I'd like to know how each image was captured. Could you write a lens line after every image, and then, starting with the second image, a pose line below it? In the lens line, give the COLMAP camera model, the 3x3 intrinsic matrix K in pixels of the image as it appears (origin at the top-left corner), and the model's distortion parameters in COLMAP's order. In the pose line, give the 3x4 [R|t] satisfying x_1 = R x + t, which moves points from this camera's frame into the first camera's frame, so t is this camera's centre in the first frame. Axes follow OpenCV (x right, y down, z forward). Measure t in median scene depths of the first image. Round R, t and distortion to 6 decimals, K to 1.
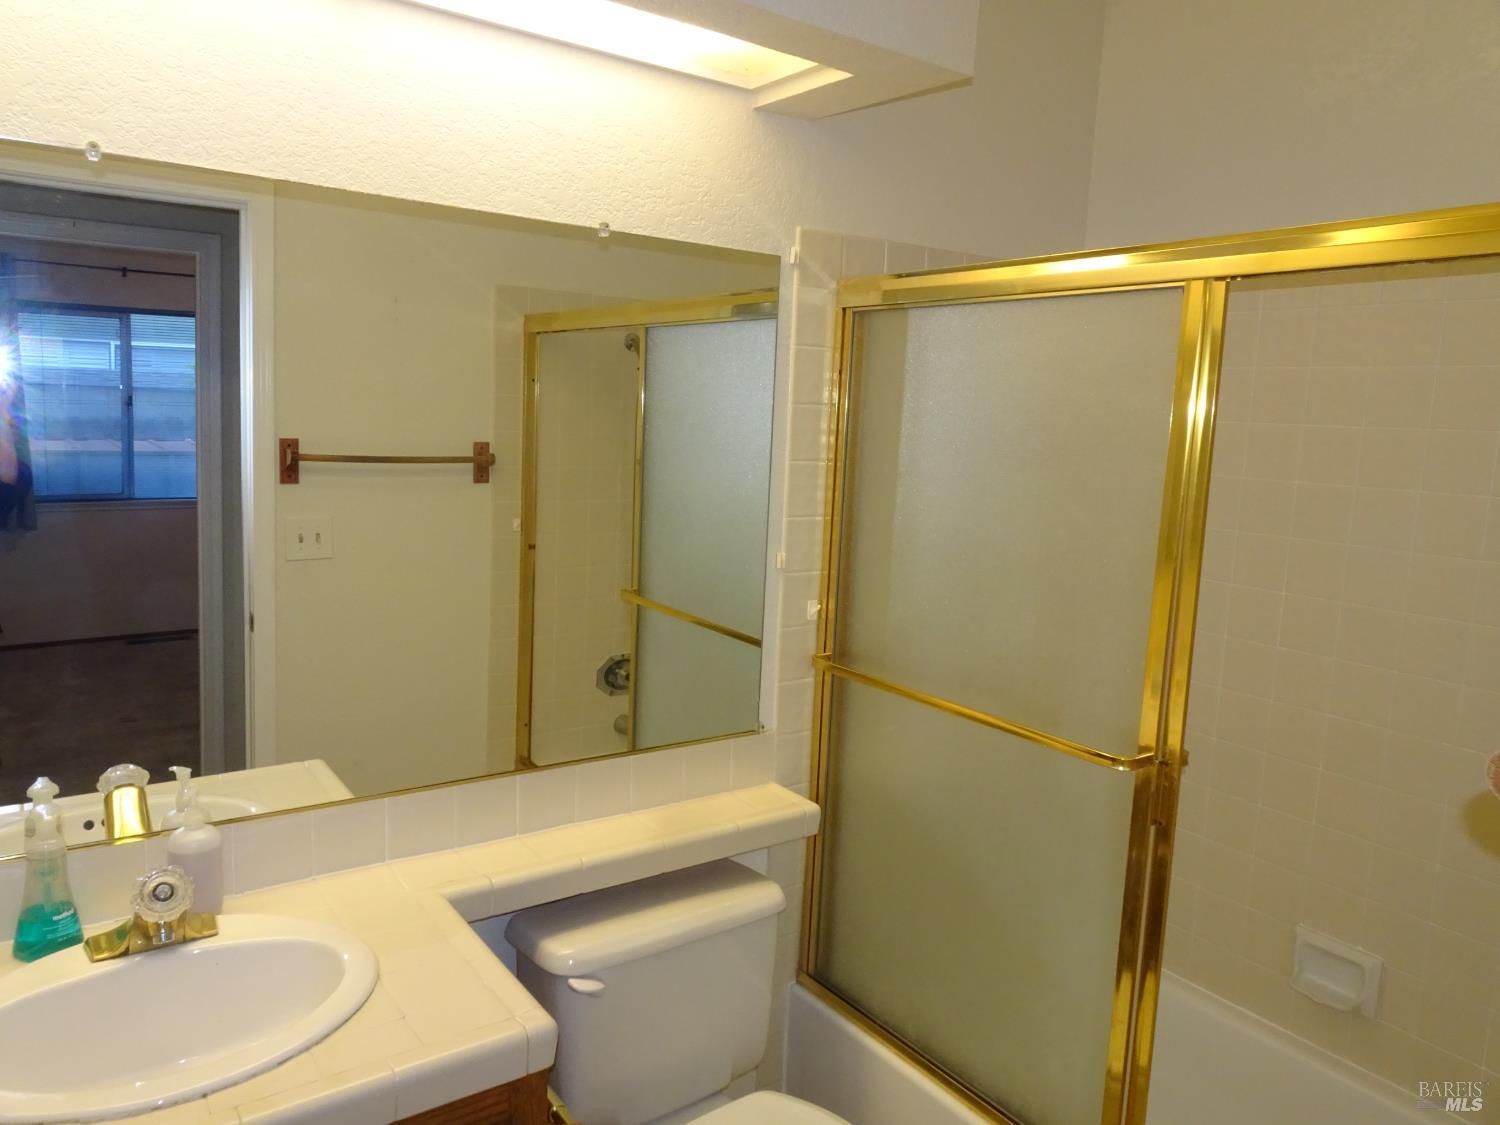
lens RADIAL K [[1072.8, 0, 746.4], [0, 1072.8, 560.0], [0, 0, 1]] dist [0.008017, 0.000247]
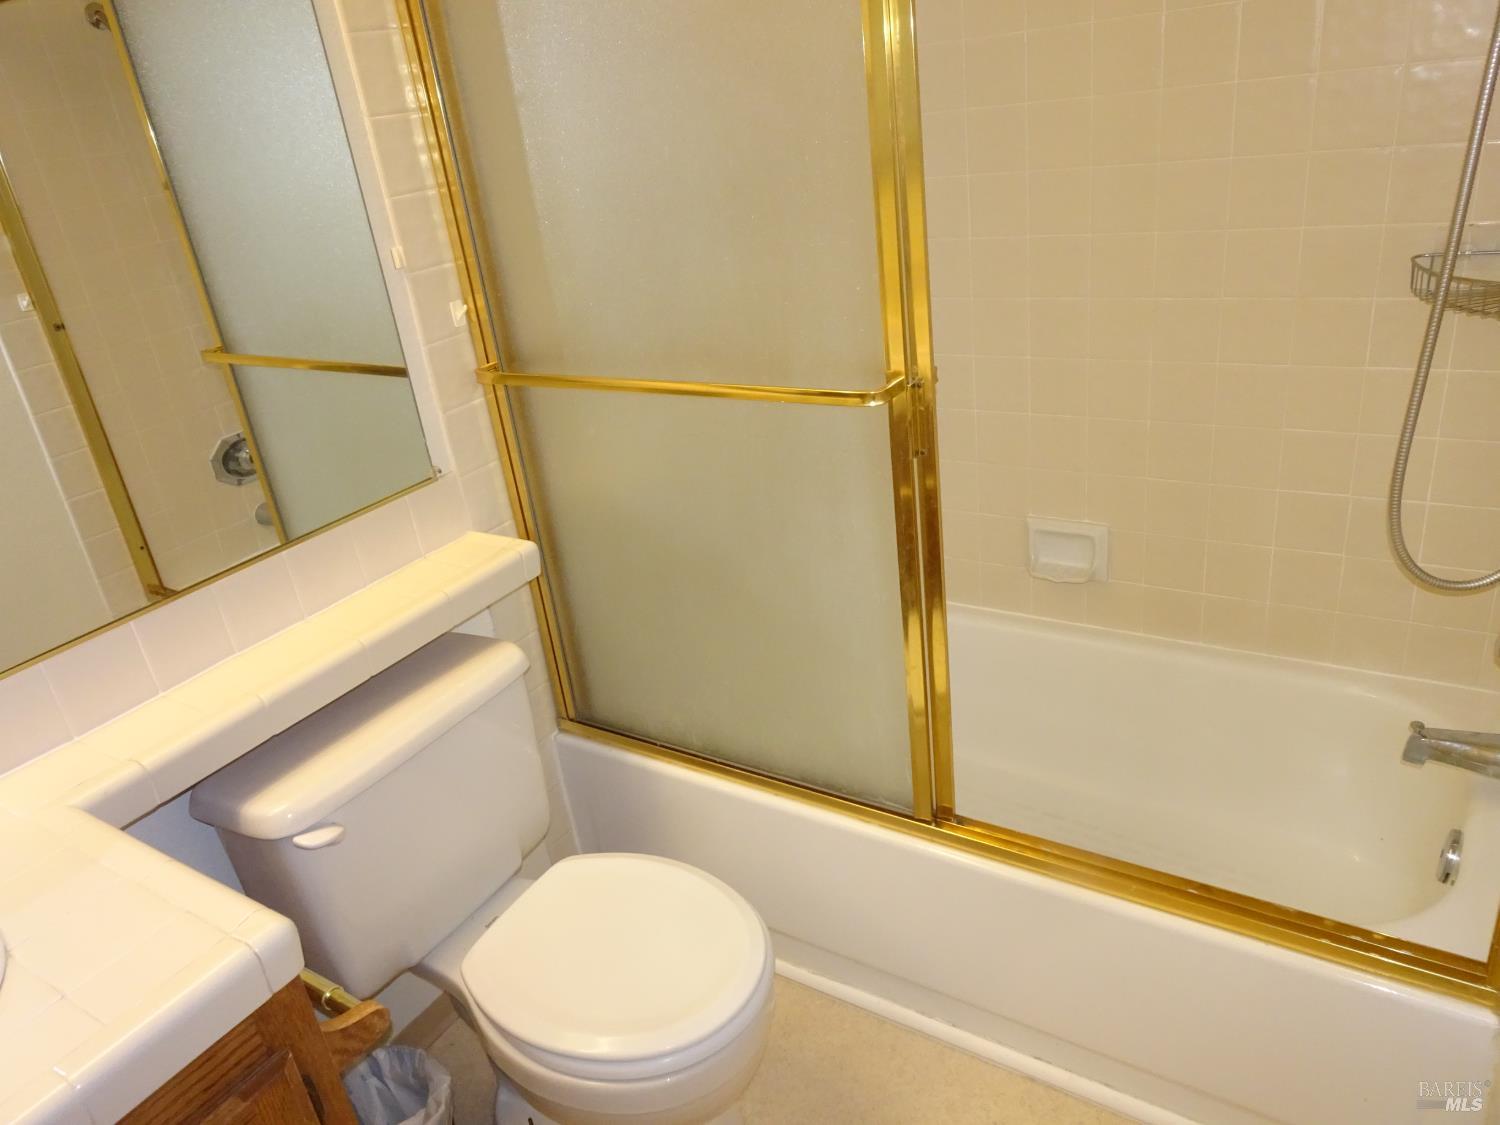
lens RADIAL K [[1072.8, 0, 749.7], [0, 1072.8, 562.9], [0, 0, 1]] dist [0.008017, 0.000247]
pose [[0.918226, -0.291862, 0.267729, -0.007066], [0.208336, 0.930841, 0.300219, 0.025821], [-0.336835, -0.219891, 0.915527, 0.164806]]
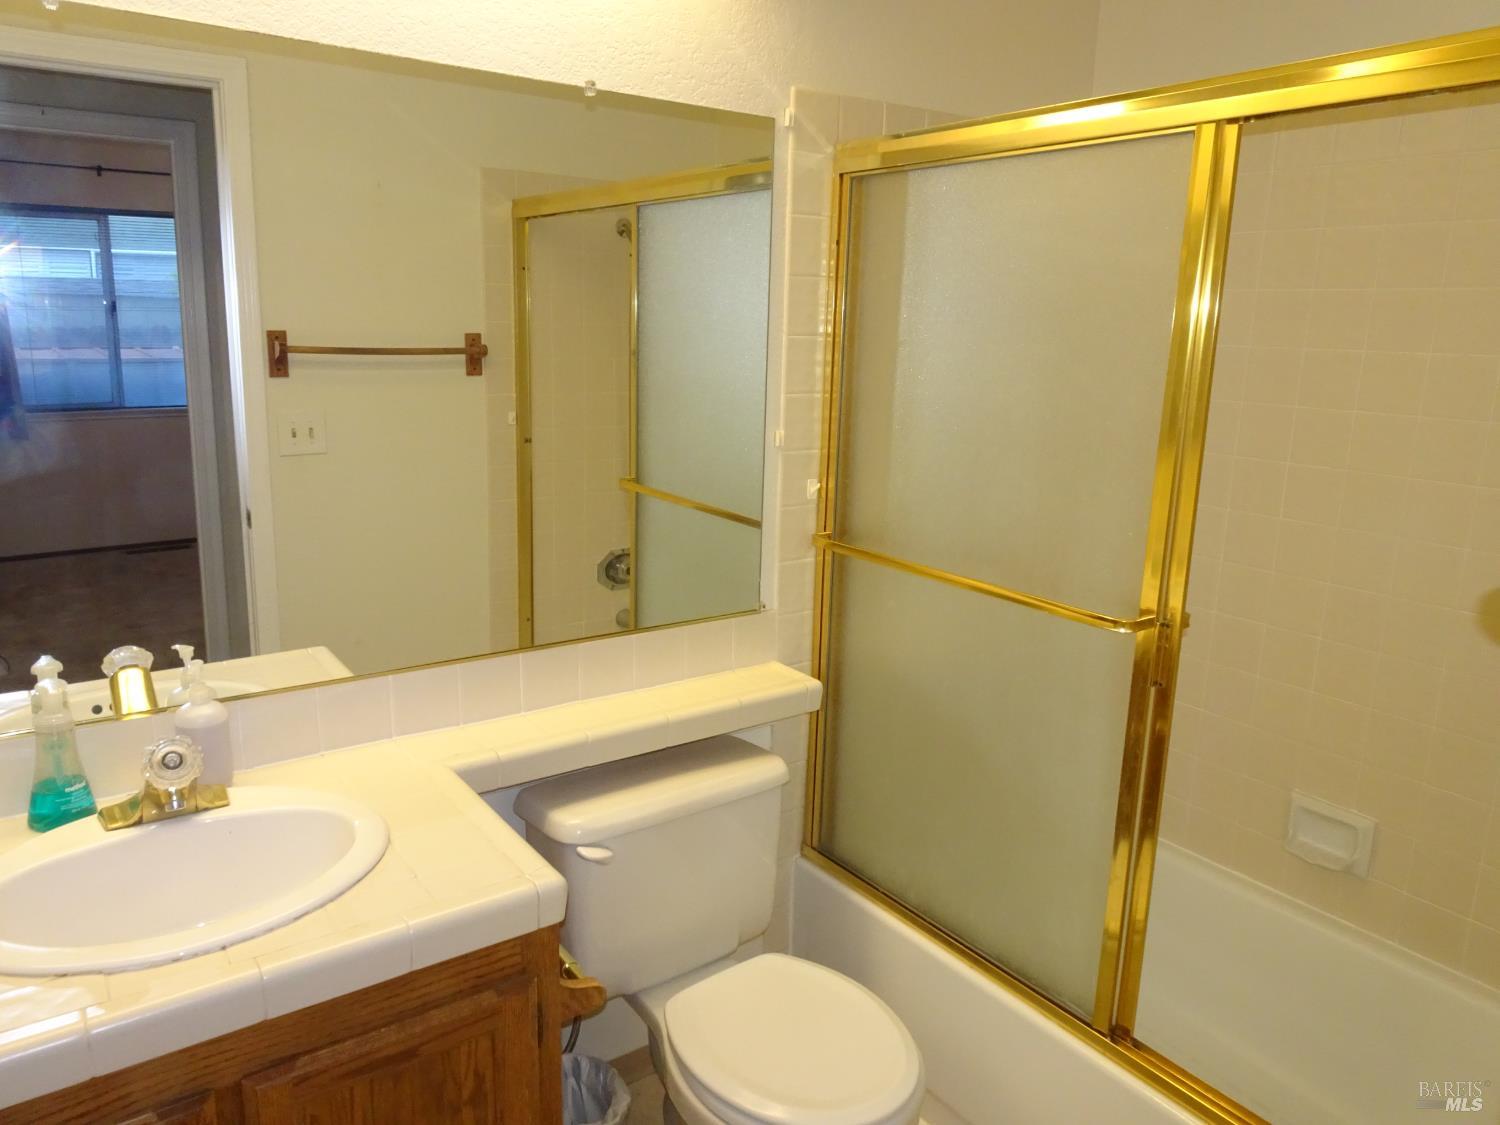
lens RADIAL K [[1072.8, 0, 746.3], [0, 1072.8, 560.7], [0, 0, 1]] dist [0.008017, 0.000247]
pose [[0.999856, -0.016988, -0.000214, -0.000232], [0.016946, 0.996327, 0.083932, 0.029589], [-0.001212, -0.083923, 0.996472, 0.006572]]
